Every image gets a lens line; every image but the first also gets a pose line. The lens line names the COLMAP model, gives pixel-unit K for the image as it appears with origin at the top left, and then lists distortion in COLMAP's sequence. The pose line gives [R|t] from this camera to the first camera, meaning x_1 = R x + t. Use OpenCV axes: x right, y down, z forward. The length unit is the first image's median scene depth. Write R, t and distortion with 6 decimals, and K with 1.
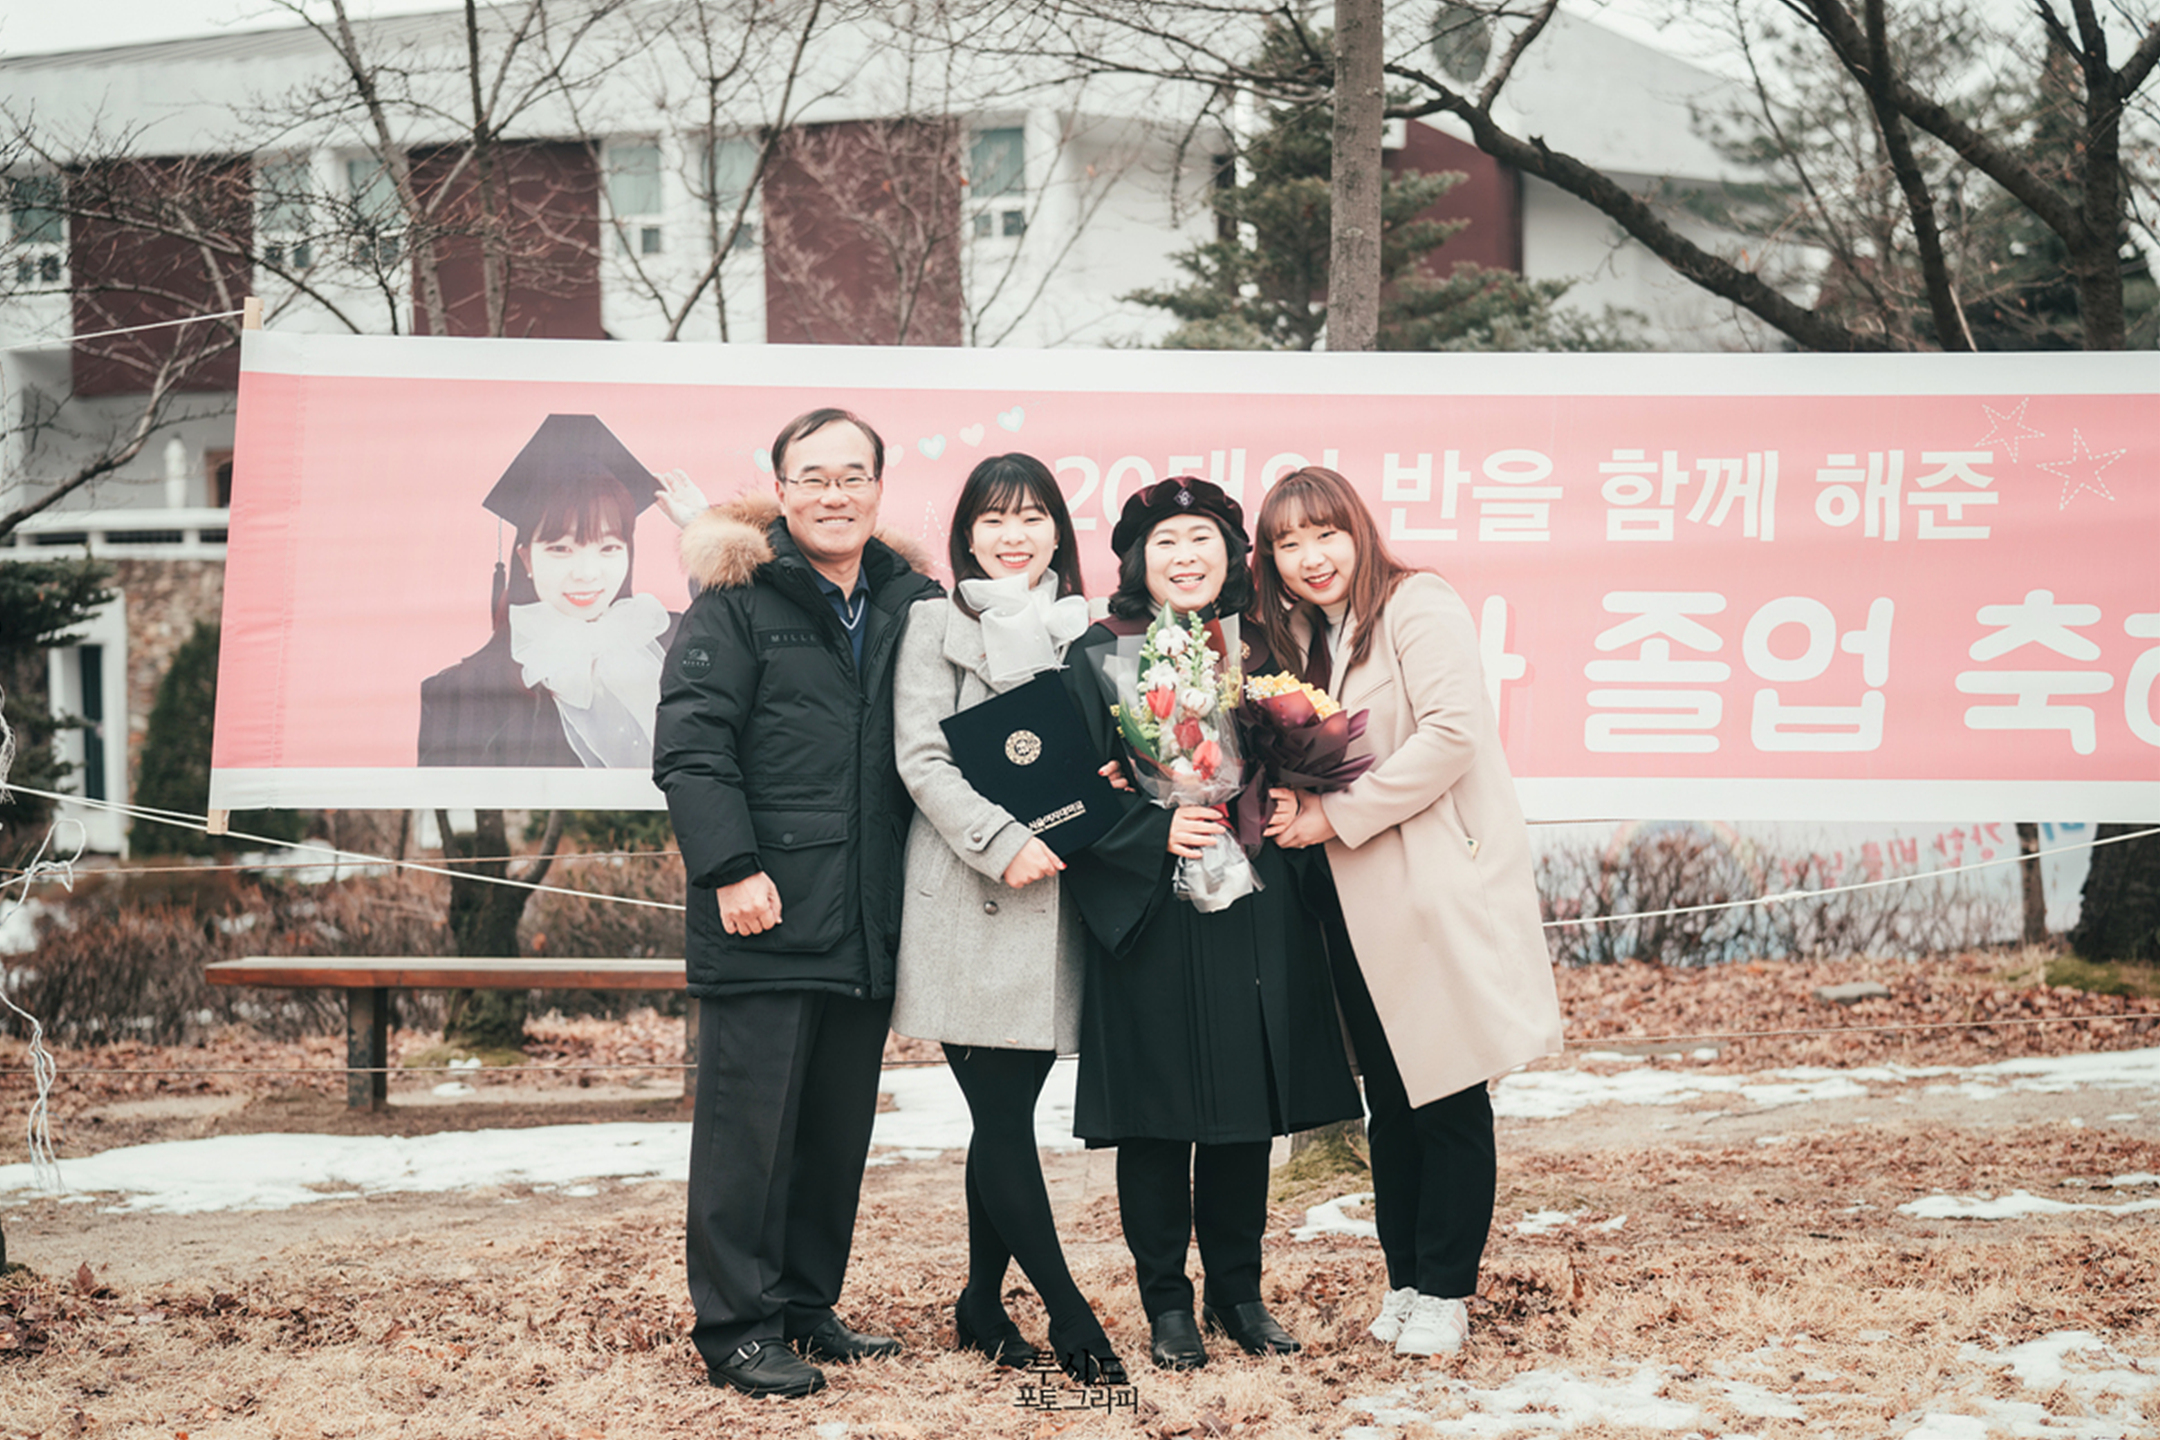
lens RADIAL K [[3197.6, 0, 1077.3], [0, 3197.6, 748.3], [0, 0, 1]] dist [0.009302, -0.004771]
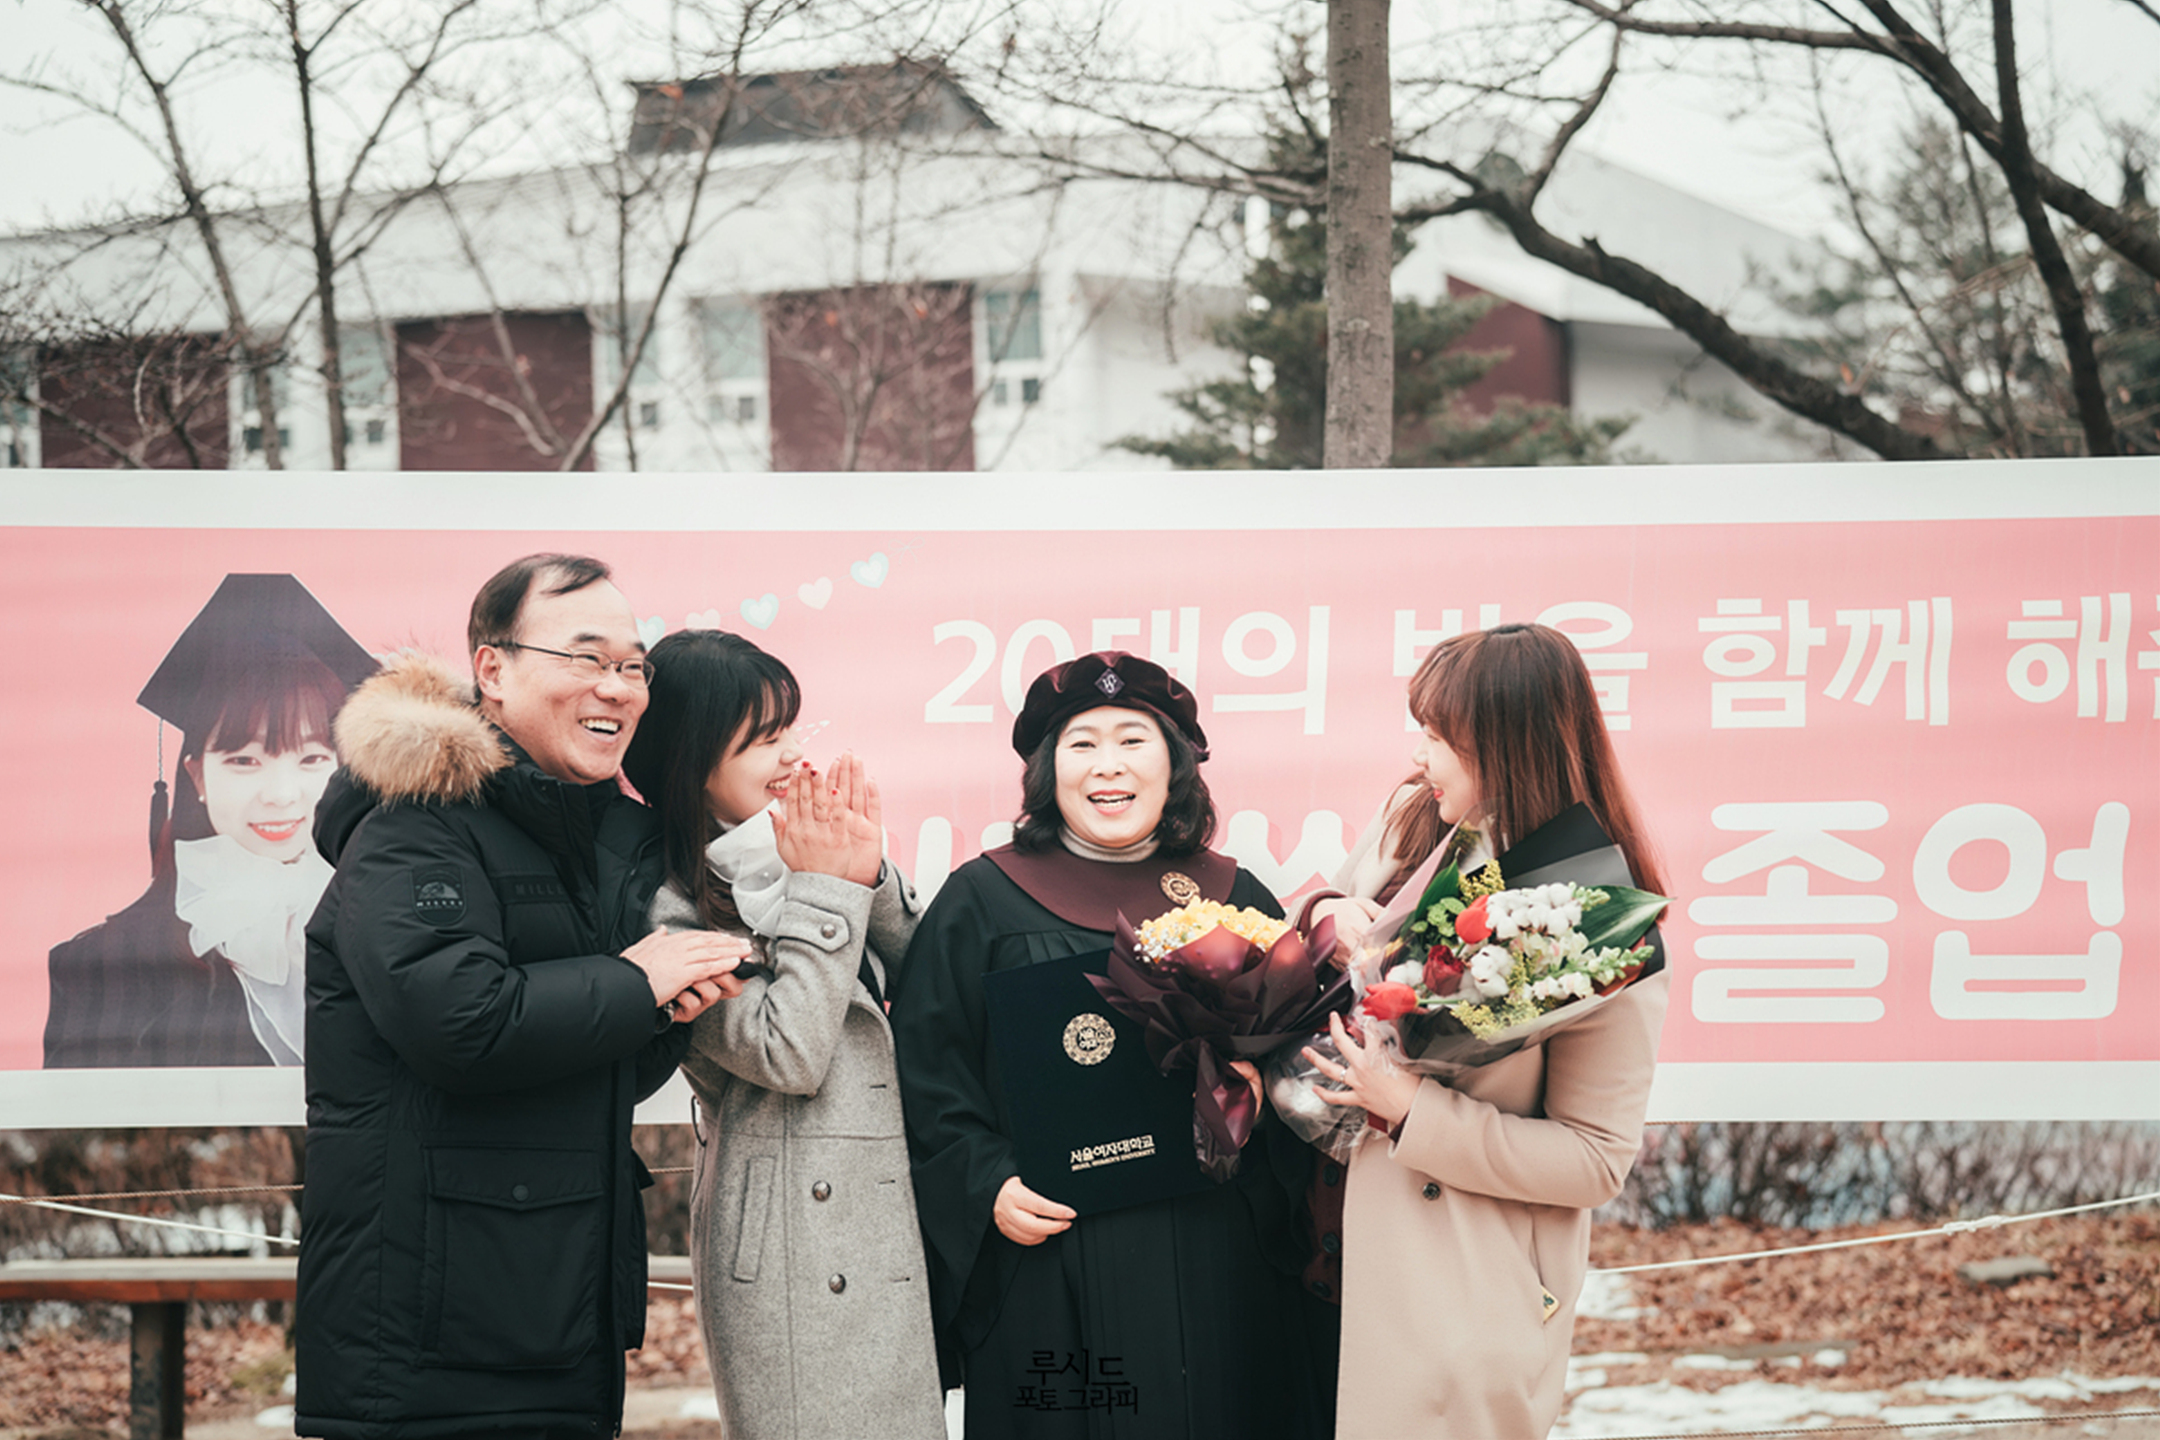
lens RADIAL K [[3197.6, 0, 1077.3], [0, 3197.6, 748.3], [0, 0, 1]] dist [0.009302, -0.004771]
pose [[0.999745, -0.015504, -0.016432, 0.022577], [0.014557, 0.998309, -0.056276, -0.013964], [0.017277, 0.056022, 0.998280, 0.181767]]
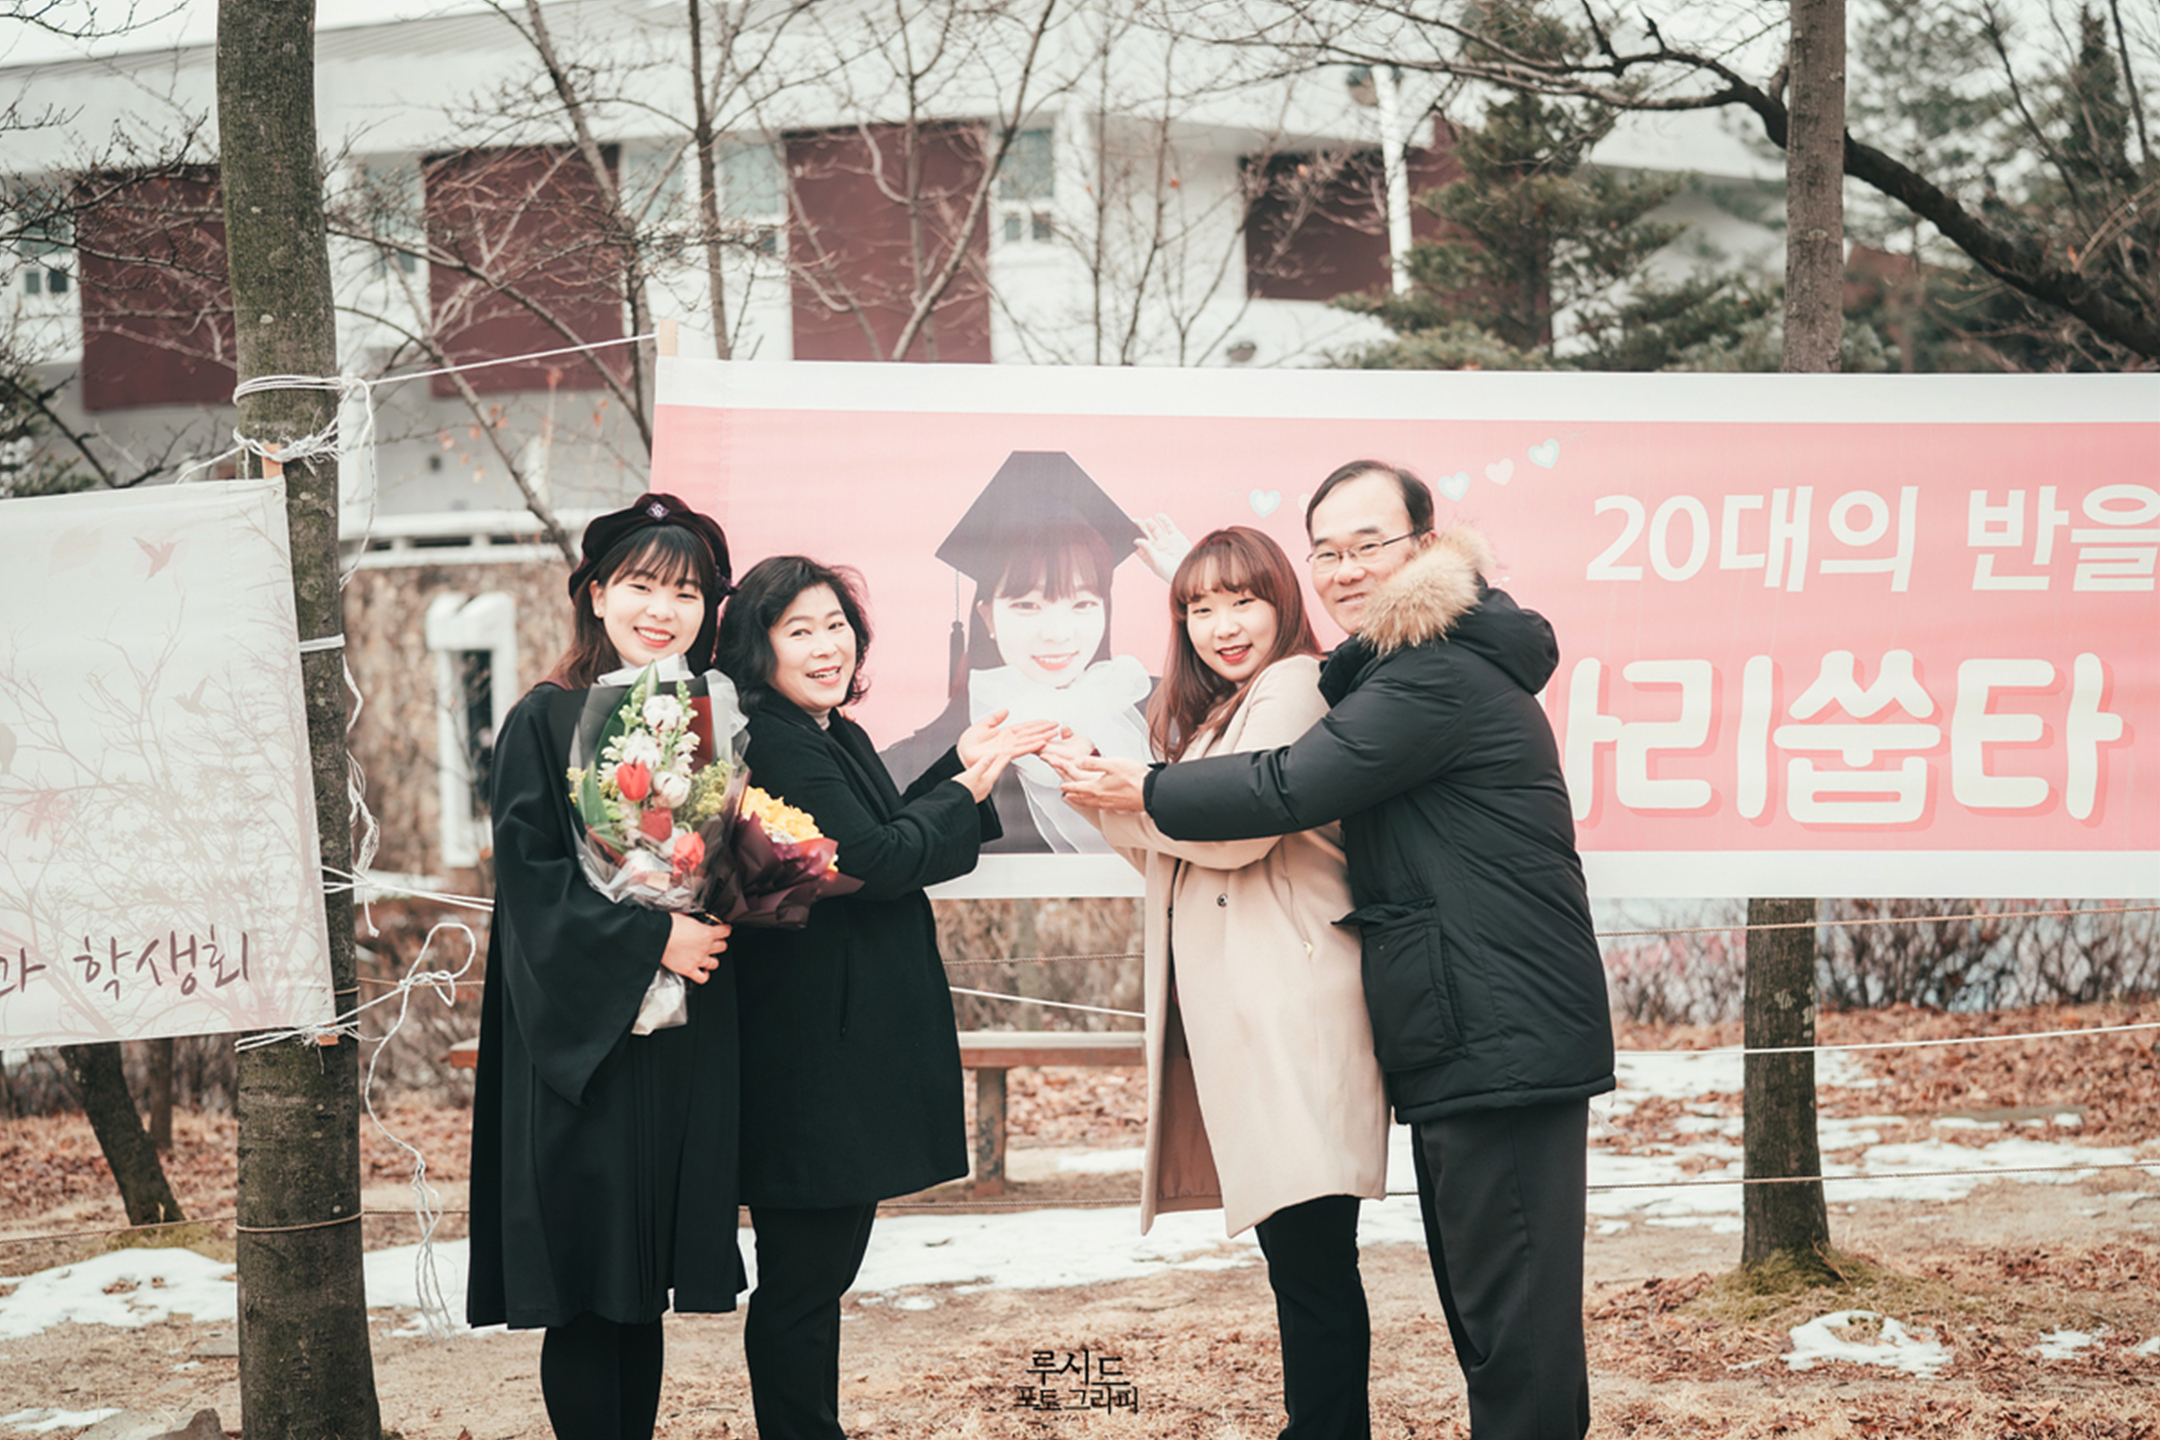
lens RADIAL K [[3157.9, 0, 1047.4], [0, 3157.9, 725.1], [0, 0, 1]] dist [-0.004213, 0.108959]
pose [[0.999842, -0.010390, 0.014409, -0.105713], [0.010470, 0.999930, -0.005469, -0.015769], [-0.014351, 0.005619, 0.999881, 0.089125]]
